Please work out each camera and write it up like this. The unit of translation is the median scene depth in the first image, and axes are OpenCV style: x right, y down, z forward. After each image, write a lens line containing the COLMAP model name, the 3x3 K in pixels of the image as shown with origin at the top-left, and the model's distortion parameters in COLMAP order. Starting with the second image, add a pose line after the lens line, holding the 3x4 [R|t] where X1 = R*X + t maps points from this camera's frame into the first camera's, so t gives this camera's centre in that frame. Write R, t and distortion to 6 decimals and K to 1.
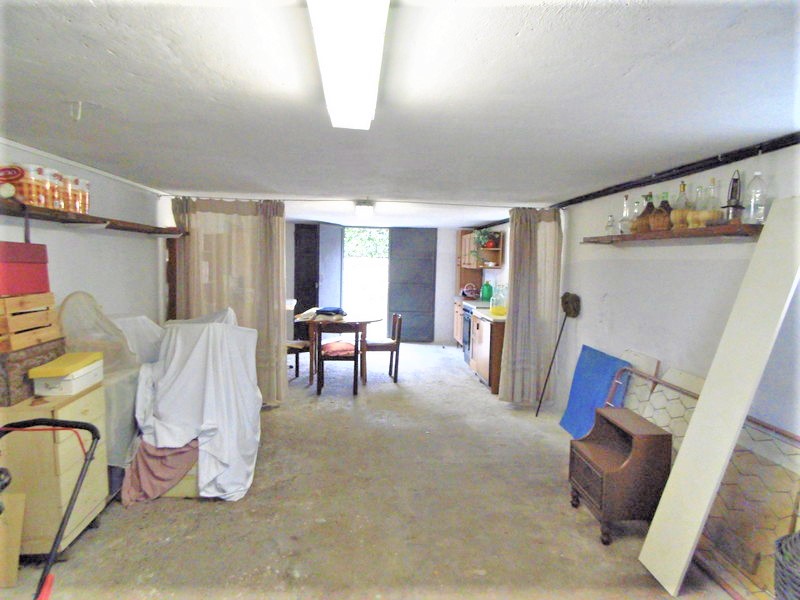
lens RADIAL K [[525.1, 0, 399.8], [0, 525.1, 299.4], [0, 0, 1]] dist [0.007950, -0.008345]
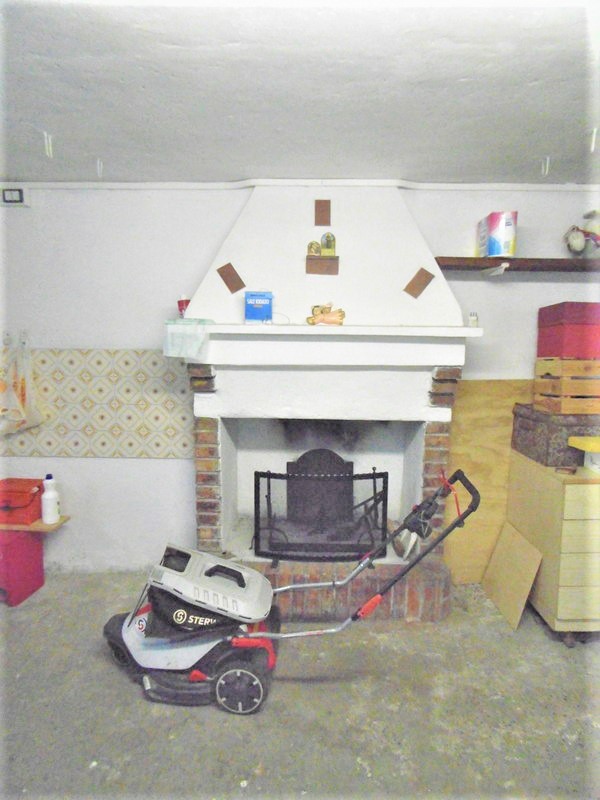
lens RADIAL K [[525.1, 0, 300.2], [0, 525.1, 399.2], [0, 0, 1]] dist [0.007950, -0.008345]
pose [[-0.088020, 0.136119, -0.986775, 0.285137], [-0.084781, 0.986001, 0.143575, -0.030598], [0.992504, 0.096298, -0.075247, 0.577309]]
